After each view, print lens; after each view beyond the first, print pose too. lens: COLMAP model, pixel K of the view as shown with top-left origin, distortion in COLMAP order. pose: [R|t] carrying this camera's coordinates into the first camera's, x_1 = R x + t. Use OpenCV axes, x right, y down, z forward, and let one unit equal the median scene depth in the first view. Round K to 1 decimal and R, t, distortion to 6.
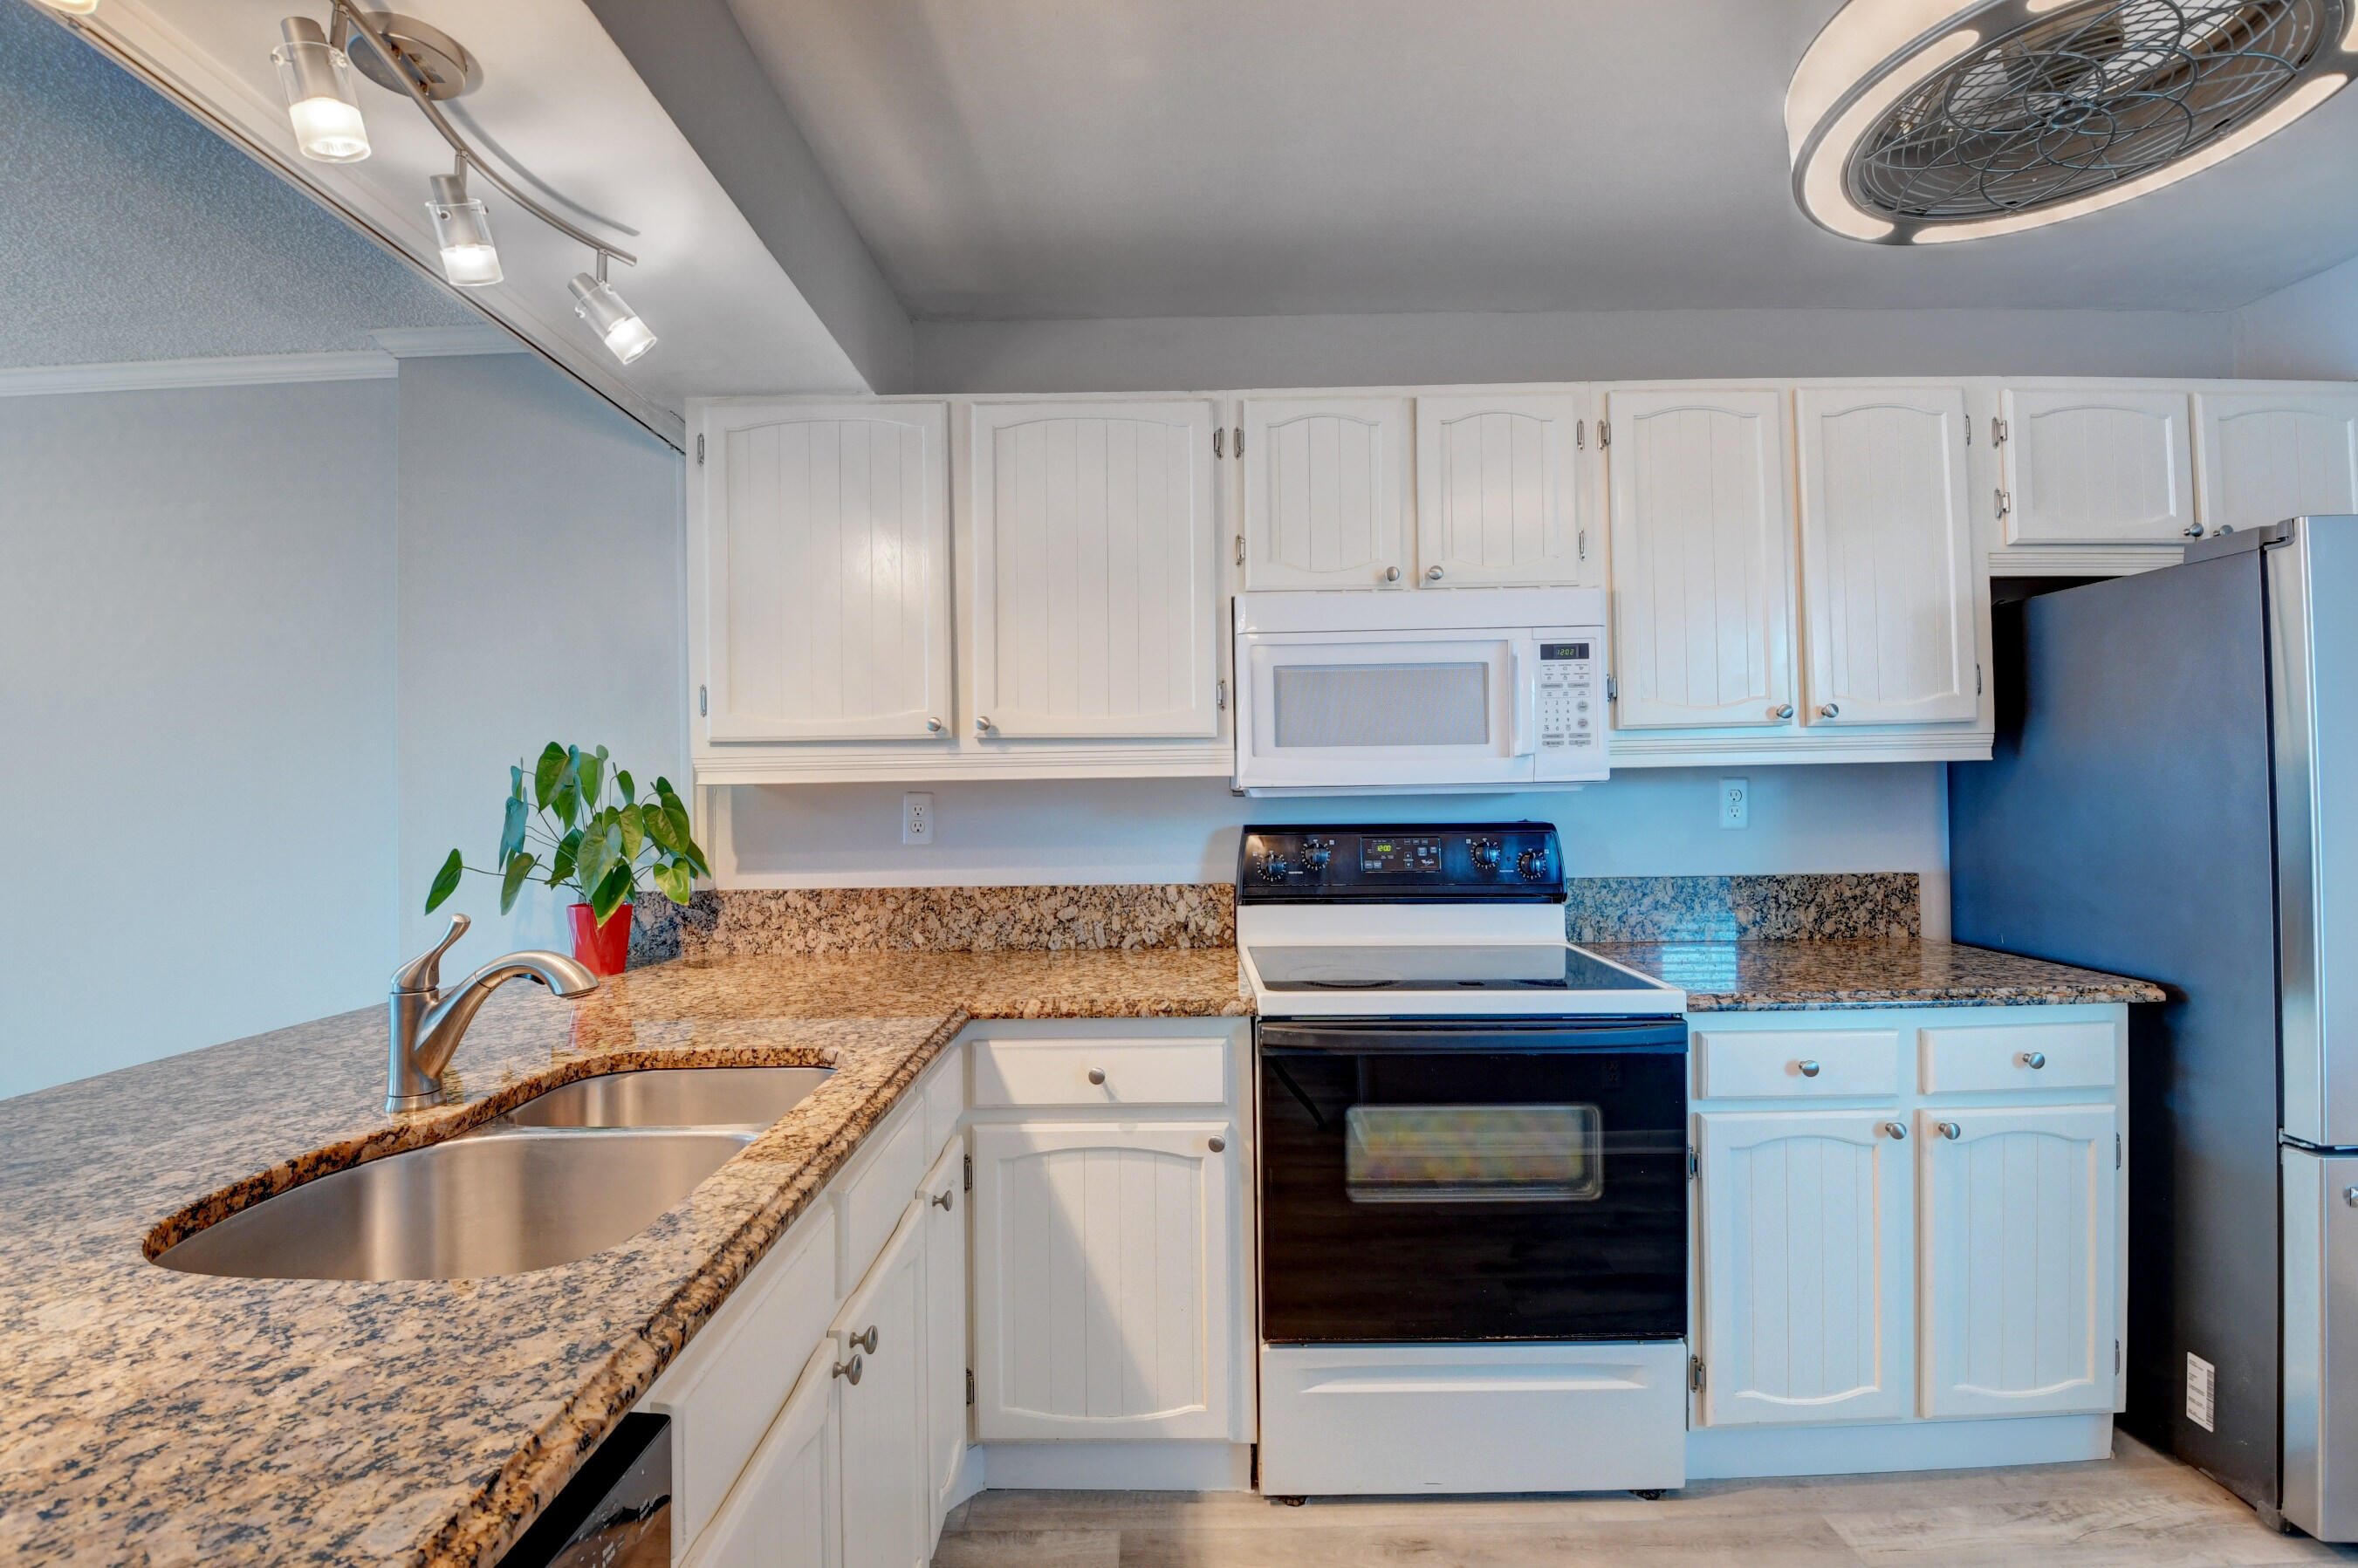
lens RADIAL K [[1030.2, 0, 1175.4], [0, 1030.2, 772.2], [0, 0, 1]] dist [0.015043, -0.025468]
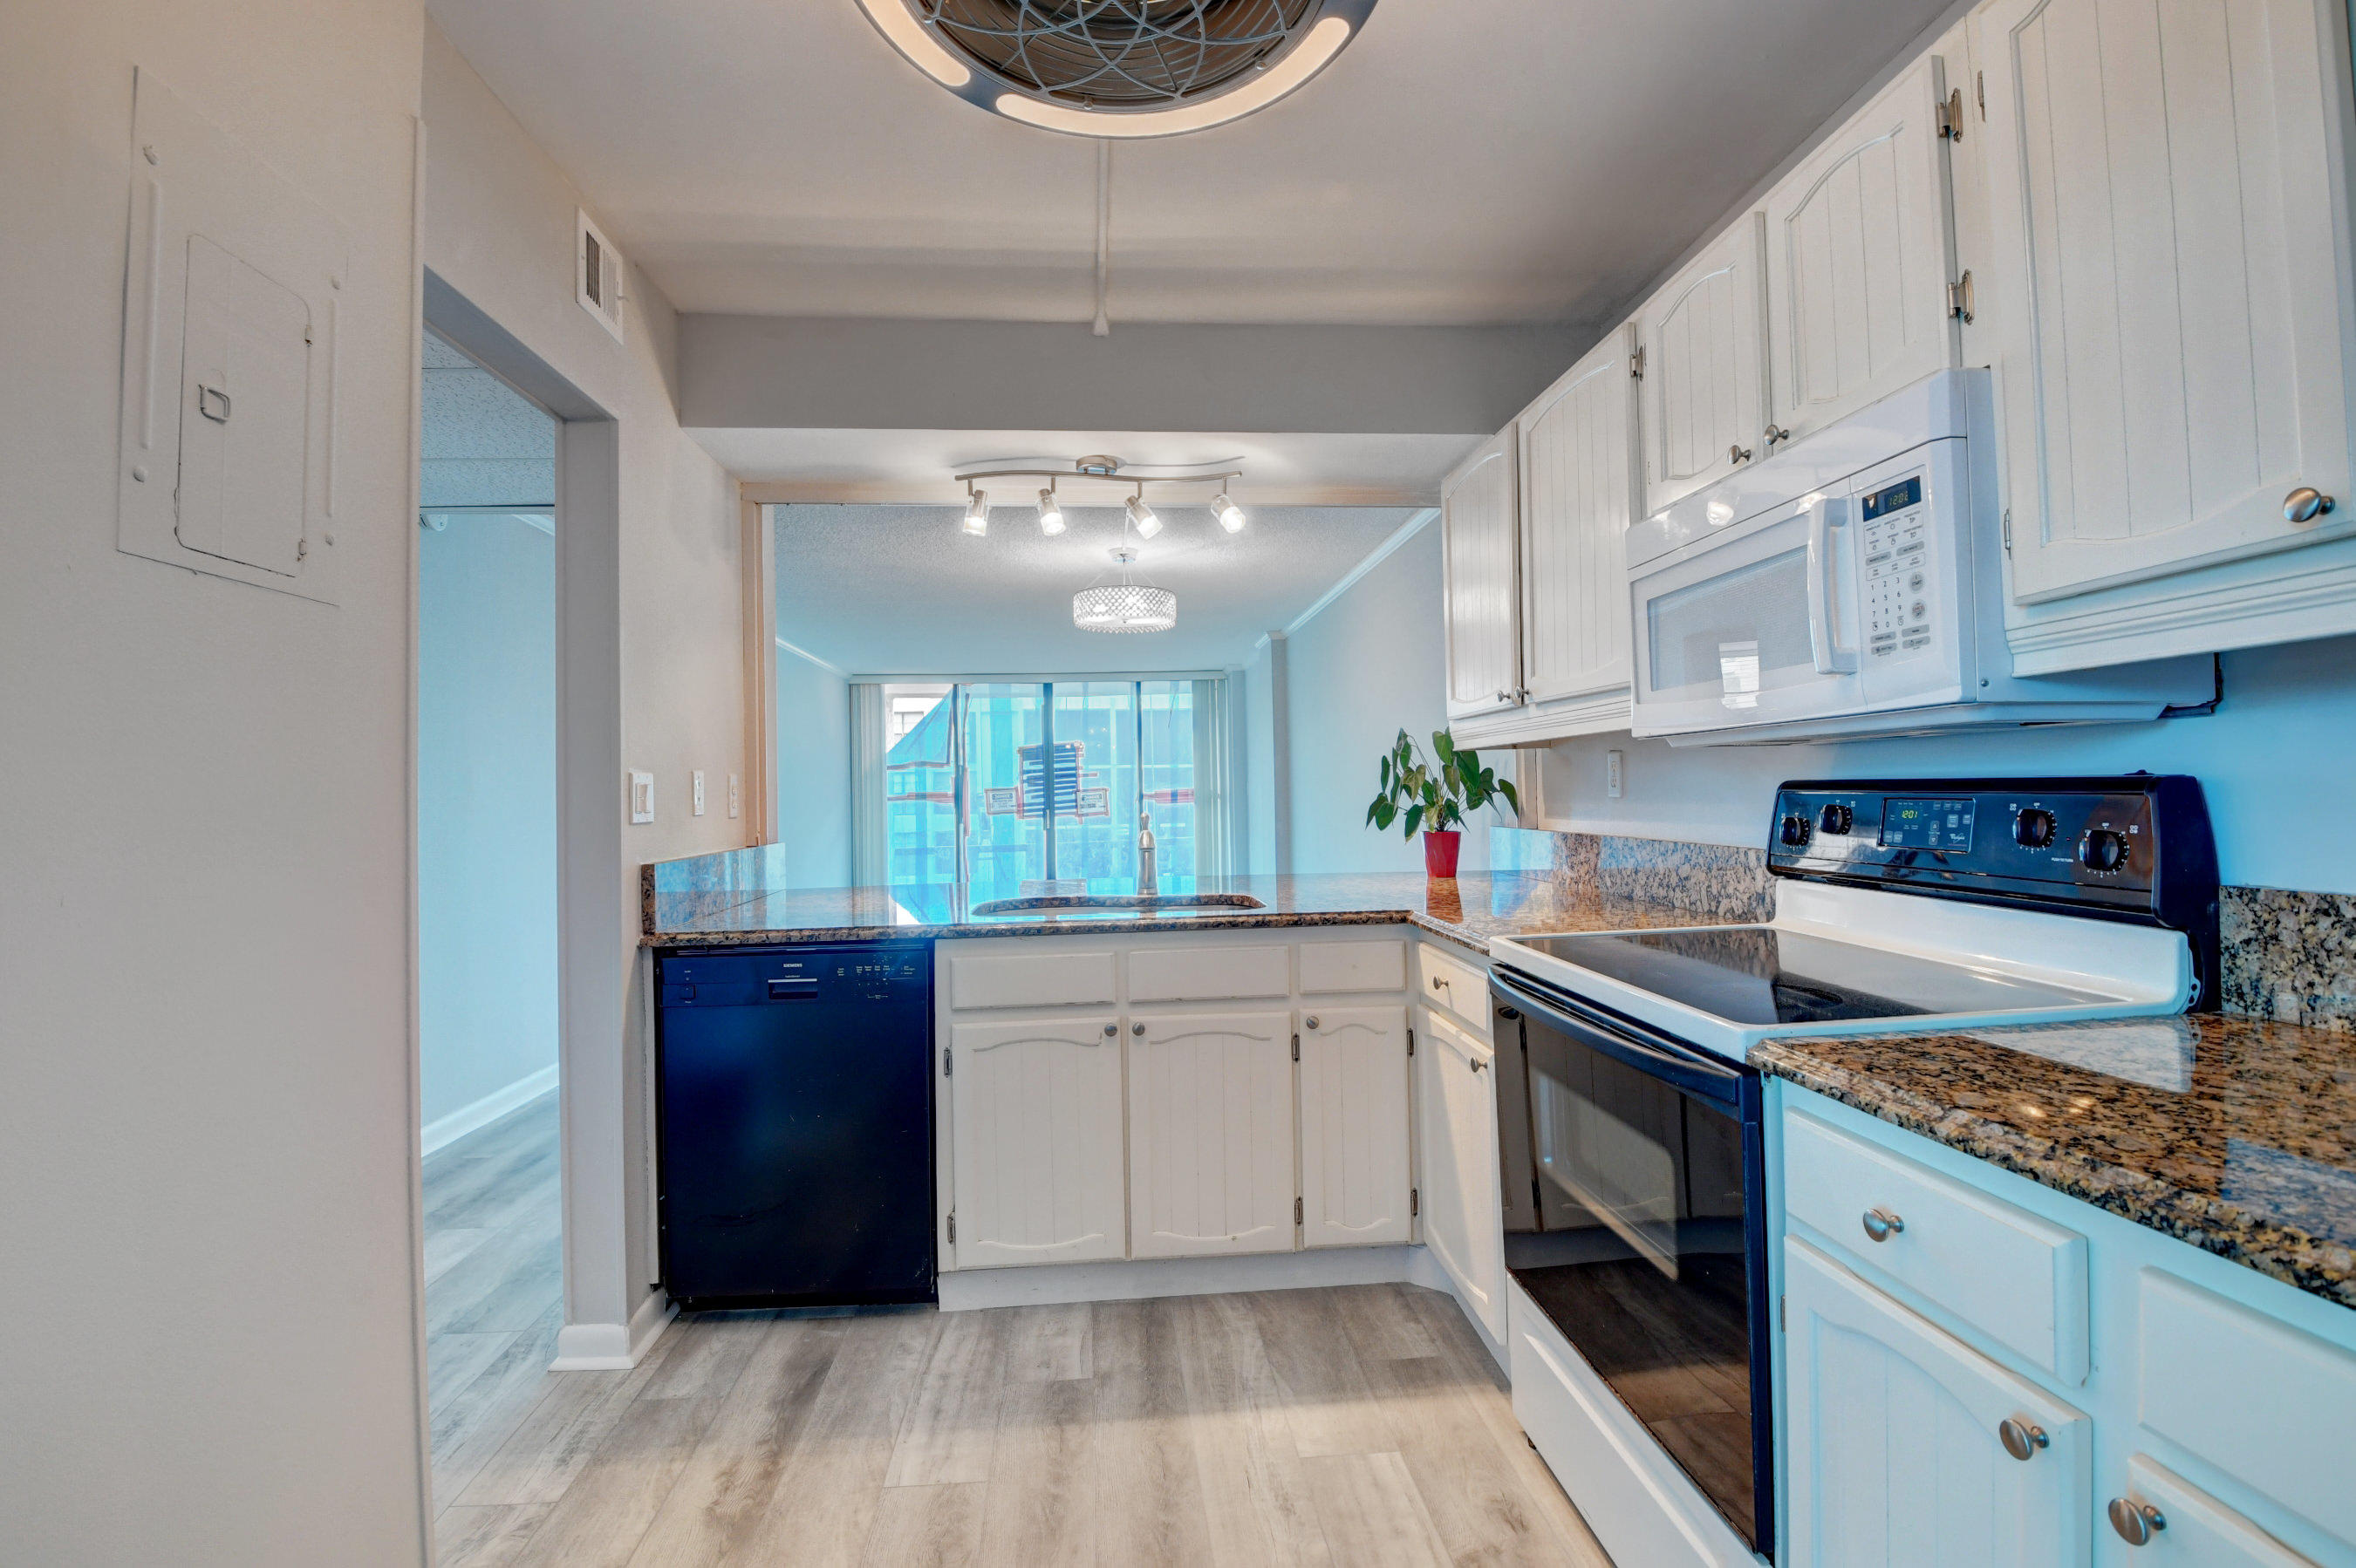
lens RADIAL K [[1029.3, 0, 1174.4], [0, 1029.3, 772.2], [0, 0, 1]] dist [0.015043, -0.025468]
pose [[0.086131, -0.007554, -0.996255, 0.921332], [0.041499, 0.999131, -0.003988, 0.030597], [0.995419, -0.041000, 0.086370, 0.491978]]
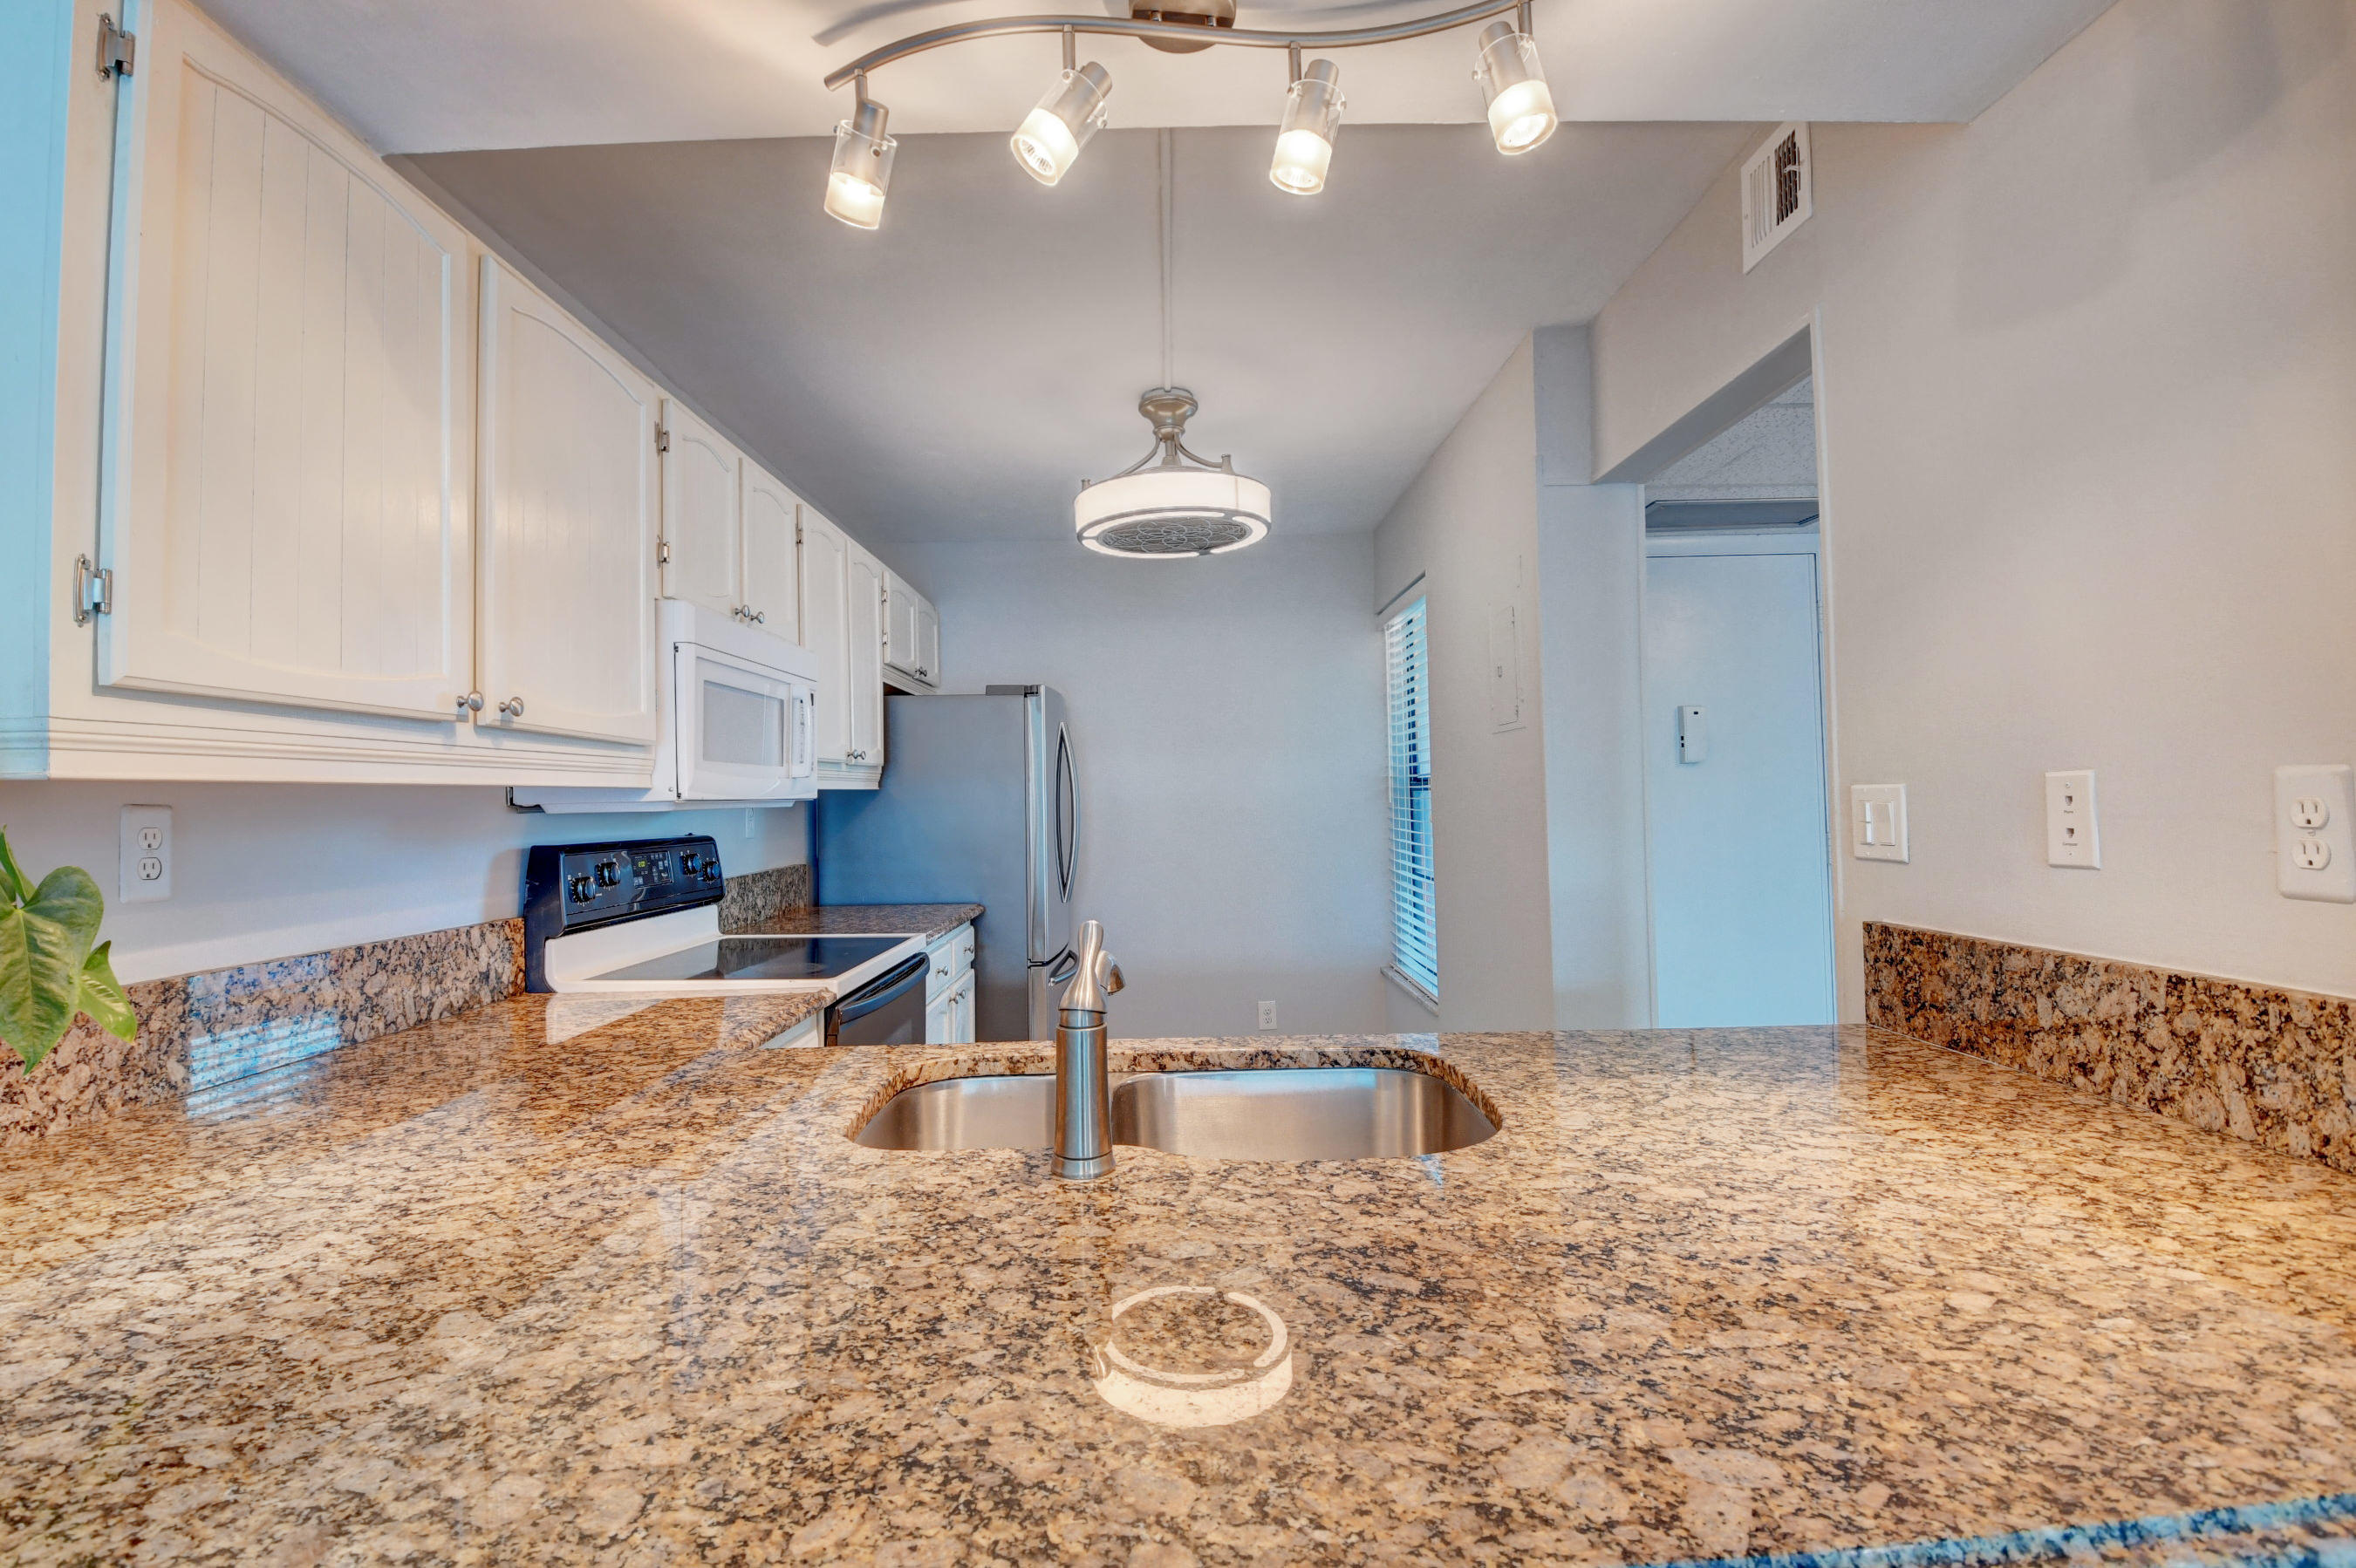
lens RADIAL K [[1040.2, 0, 1176.8], [0, 1040.2, 785.7], [0, 0, 1]] dist [0.002585, -0.018573]
pose [[-0.009339, 0.027761, 0.999571, -0.888831], [-0.004113, 0.999605, -0.027800, 0.025501], [-0.999948, -0.004371, -0.009222, 0.532466]]
